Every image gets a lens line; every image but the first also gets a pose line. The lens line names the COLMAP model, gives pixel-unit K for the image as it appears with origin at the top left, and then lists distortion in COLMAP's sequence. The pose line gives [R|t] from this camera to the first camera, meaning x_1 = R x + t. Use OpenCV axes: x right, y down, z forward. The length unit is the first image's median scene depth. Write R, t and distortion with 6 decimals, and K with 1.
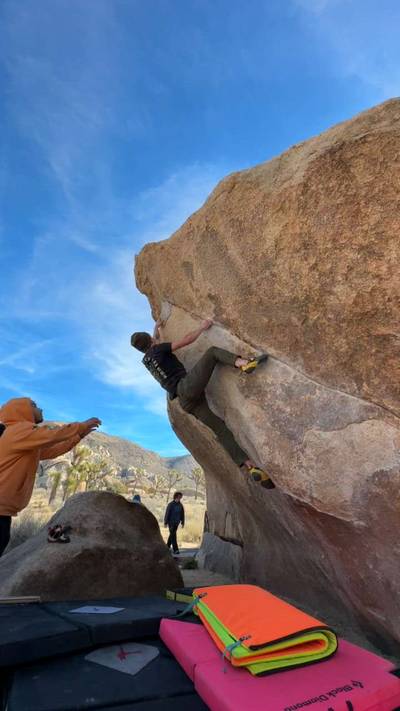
lens RADIAL K [[309.6, 0, 199.9], [0, 309.6, 356.7], [0, 0, 1]] dist [-0.001610, -0.000060]
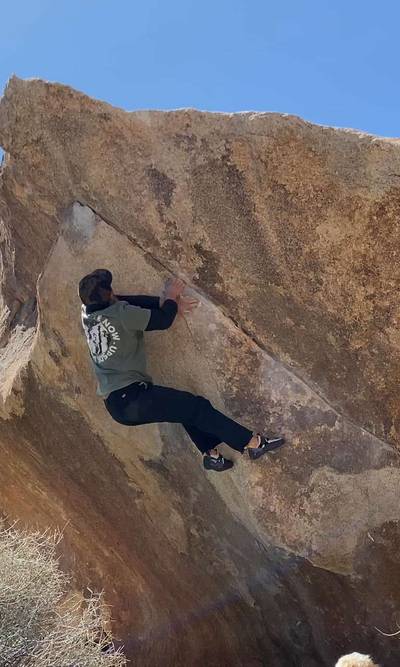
lens RADIAL K [[1044.4, 0, 353.3], [0, 1044.4, 348.8], [0, 0, 1]] dist [0.236404, -0.718757]
pose [[0.865425, 0.082912, 0.494131, -0.963038], [-0.192418, 0.965586, 0.174982, -0.573956], [-0.462618, -0.246514, 0.851596, -1.303021]]
